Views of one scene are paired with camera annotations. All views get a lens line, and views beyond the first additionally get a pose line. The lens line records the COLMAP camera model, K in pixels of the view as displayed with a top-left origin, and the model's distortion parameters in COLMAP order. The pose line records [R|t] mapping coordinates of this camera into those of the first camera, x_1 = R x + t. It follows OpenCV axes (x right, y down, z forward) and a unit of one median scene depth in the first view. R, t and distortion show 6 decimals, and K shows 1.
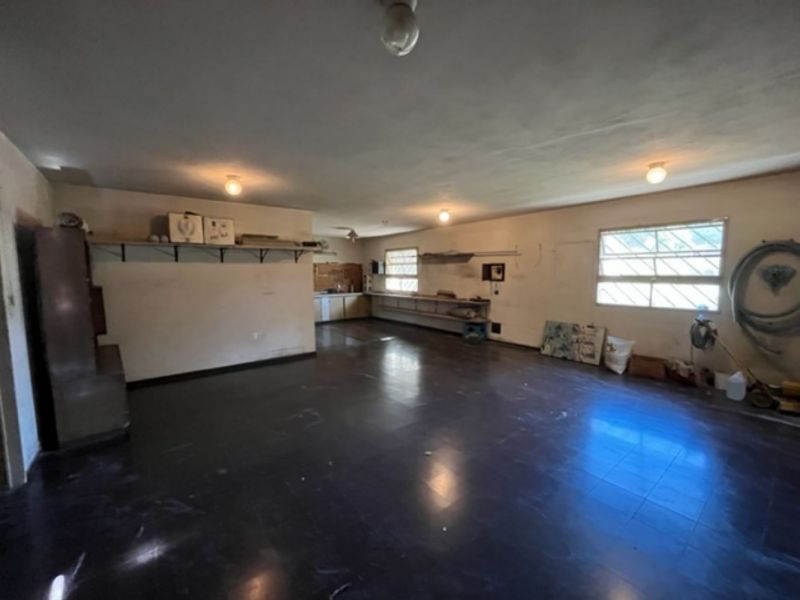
lens RADIAL K [[326.7, 0, 398.9], [0, 326.7, 301.3], [0, 0, 1]] dist [-0.020769, -0.000134]
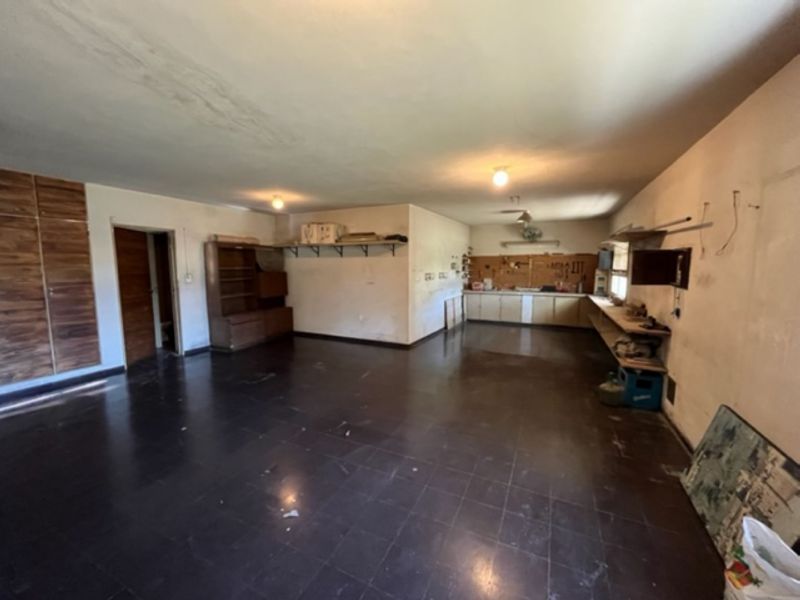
lens RADIAL K [[326.7, 0, 397.9], [0, 326.7, 300.5], [0, 0, 1]] dist [-0.020769, -0.000134]
pose [[0.429421, 0.102677, -0.897249, 0.533744], [-0.084972, 0.993702, 0.073047, -0.043380], [0.899098, 0.044873, 0.435441, 0.458808]]
